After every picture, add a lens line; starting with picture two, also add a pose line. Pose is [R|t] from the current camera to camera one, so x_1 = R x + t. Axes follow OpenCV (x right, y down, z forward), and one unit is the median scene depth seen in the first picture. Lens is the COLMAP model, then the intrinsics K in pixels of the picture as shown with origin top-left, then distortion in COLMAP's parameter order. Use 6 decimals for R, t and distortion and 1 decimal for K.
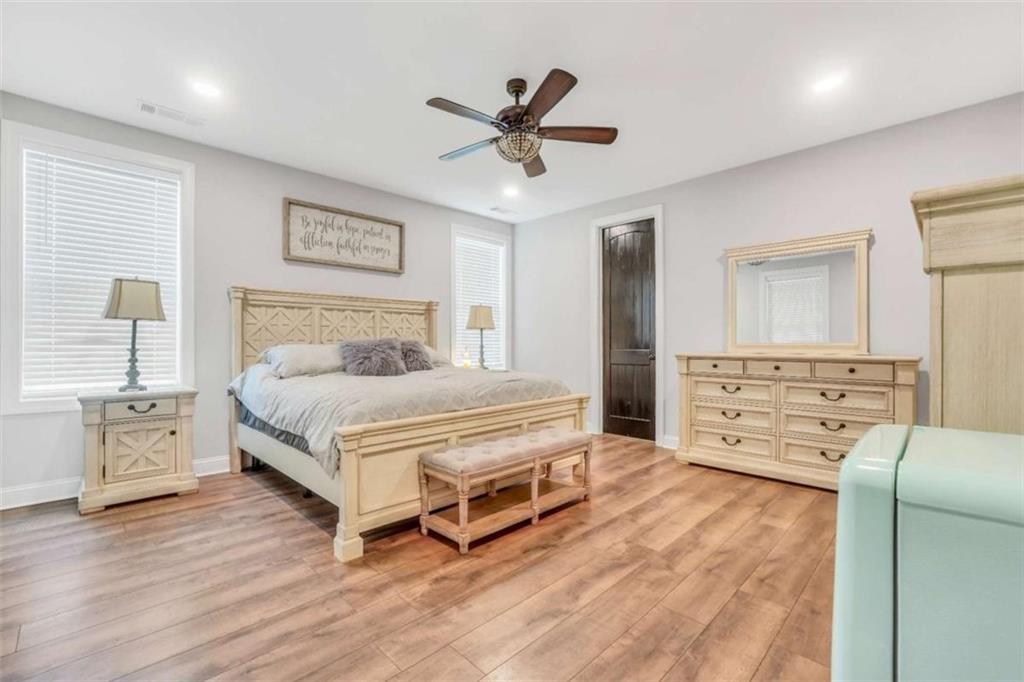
lens RADIAL K [[432.8, 0, 507.6], [0, 432.8, 344.7], [0, 0, 1]] dist [-0.018281, 0.006885]
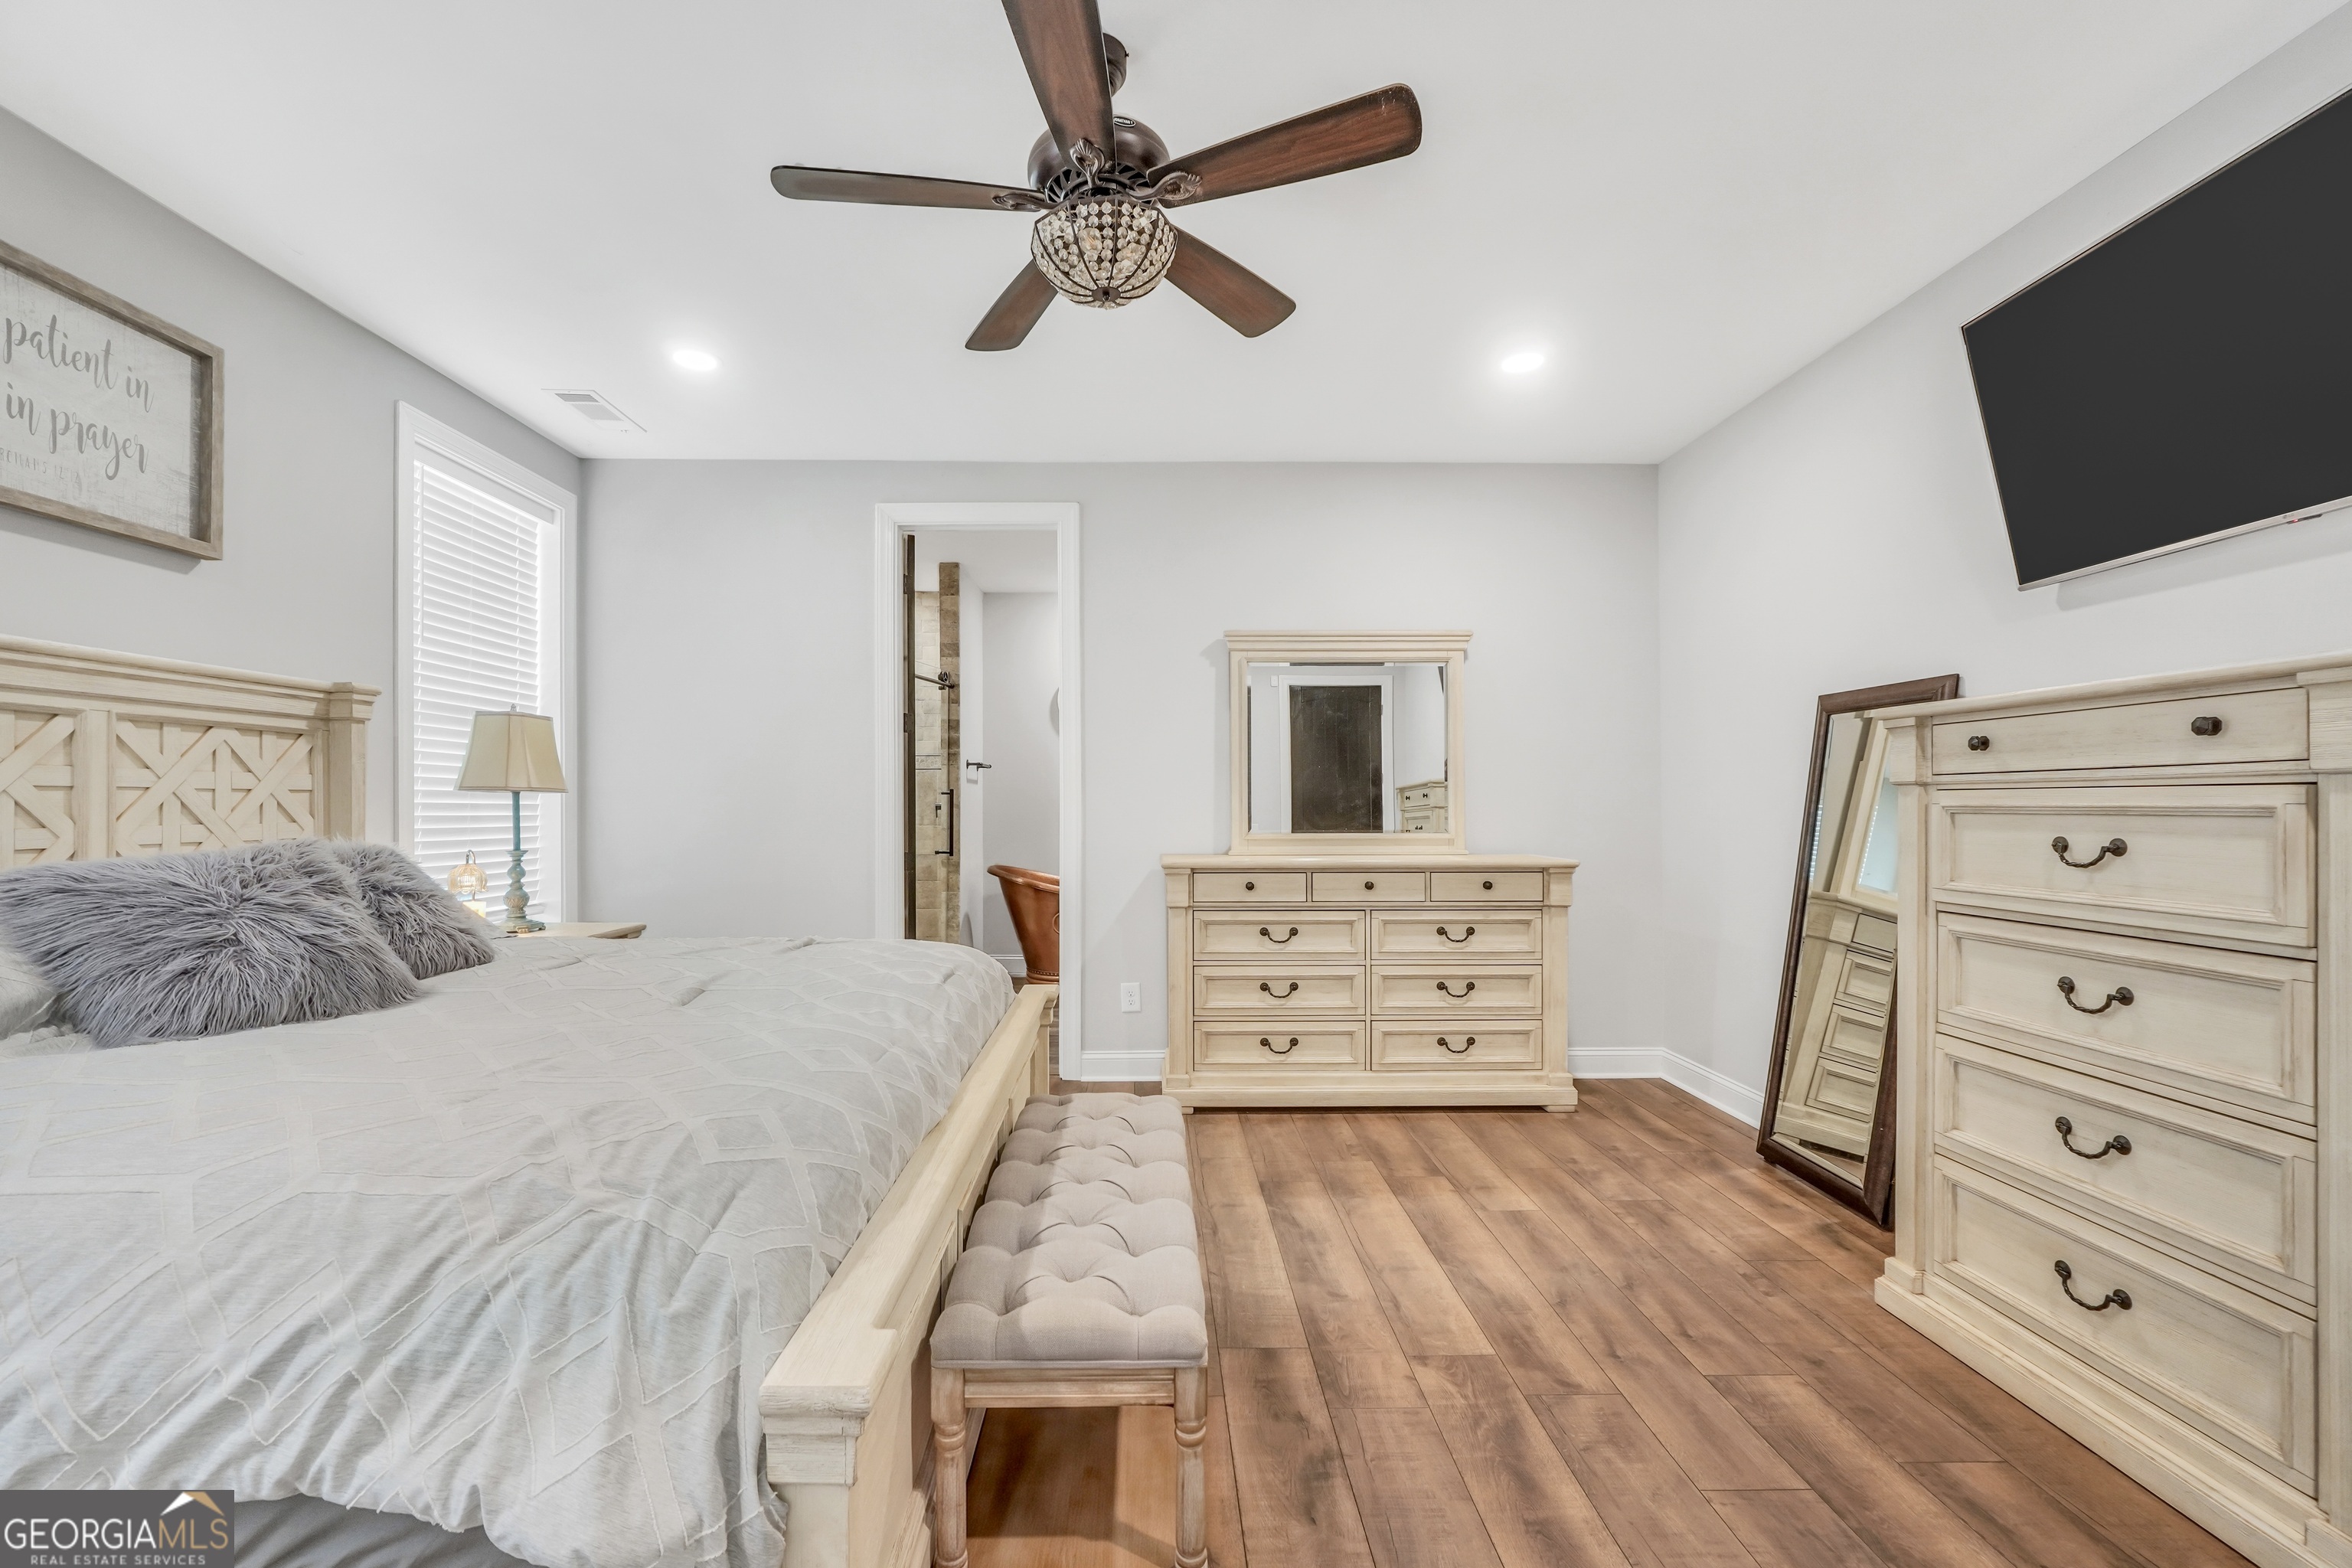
lens RADIAL K [[994.2, 0, 1150.6], [0, 994.2, 802.9], [0, 0, 1]] dist [-0.018281, 0.006885]
pose [[0.701578, 0.000678, 0.712592, -0.374070], [0.004342, 0.999977, -0.005226, -0.037115], [-0.712579, 0.006760, 0.701559, 0.361941]]
